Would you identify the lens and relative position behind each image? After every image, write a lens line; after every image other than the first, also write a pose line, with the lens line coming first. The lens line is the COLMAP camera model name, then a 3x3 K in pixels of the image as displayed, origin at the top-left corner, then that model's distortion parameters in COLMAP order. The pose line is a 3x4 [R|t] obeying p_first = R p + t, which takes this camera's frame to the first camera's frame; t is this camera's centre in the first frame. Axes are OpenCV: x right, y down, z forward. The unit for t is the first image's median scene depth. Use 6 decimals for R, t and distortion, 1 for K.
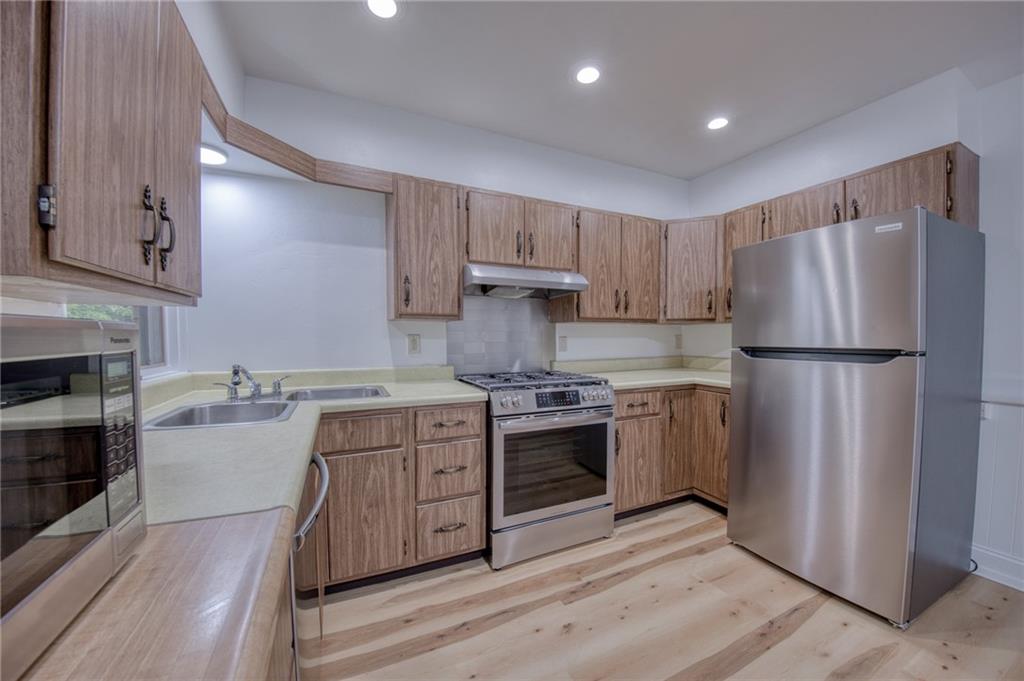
lens RADIAL K [[371.4, 0, 512.0], [0, 371.4, 340.5], [0, 0, 1]] dist [-0.022983, -0.000223]
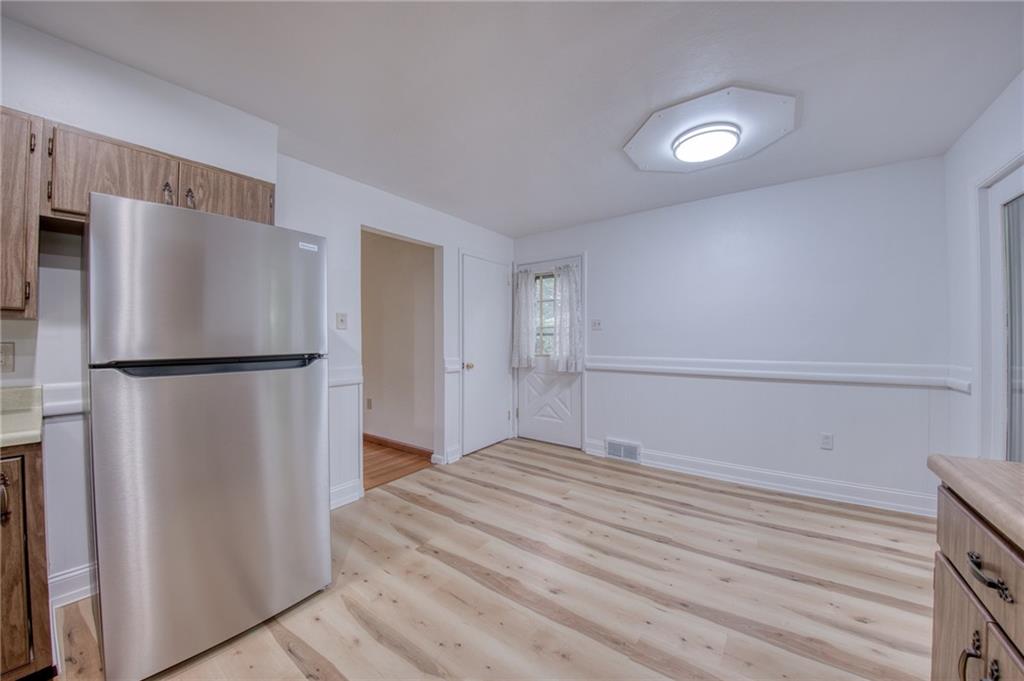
lens RADIAL K [[371.4, 0, 512.0], [0, 371.4, 340.5], [0, 0, 1]] dist [-0.022983, -0.000223]
pose [[-0.474982, 0.001846, 0.879994, -0.214460], [0.015271, 0.999865, 0.006145, -0.013982], [-0.879863, 0.016358, -0.474945, 0.774118]]
